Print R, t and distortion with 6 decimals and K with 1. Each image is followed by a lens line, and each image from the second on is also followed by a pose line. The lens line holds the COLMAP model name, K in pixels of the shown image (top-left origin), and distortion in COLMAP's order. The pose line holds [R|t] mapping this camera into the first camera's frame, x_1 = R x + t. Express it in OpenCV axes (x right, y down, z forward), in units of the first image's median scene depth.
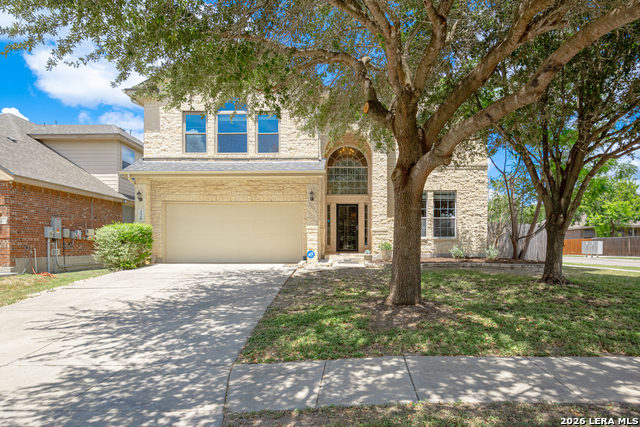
lens RADIAL K [[422.9, 0, 321.1], [0, 422.9, 252.9], [0, 0, 1]] dist [-0.007593, -0.001755]
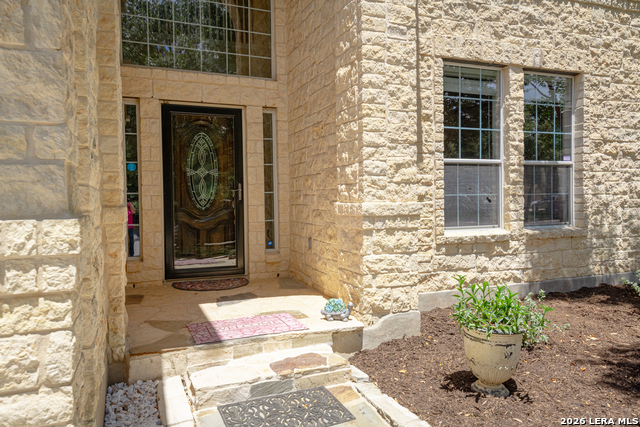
lens RADIAL K [[473.3, 0, 320.0], [0, 473.3, 213.5], [0, 0, 1]] dist [0.028555, 0.003321]
pose [[0.906149, -0.027199, 0.422083, -0.002578], [0.018238, 0.999515, 0.025253, -0.063456], [-0.422565, -0.015185, 0.906205, 0.832222]]
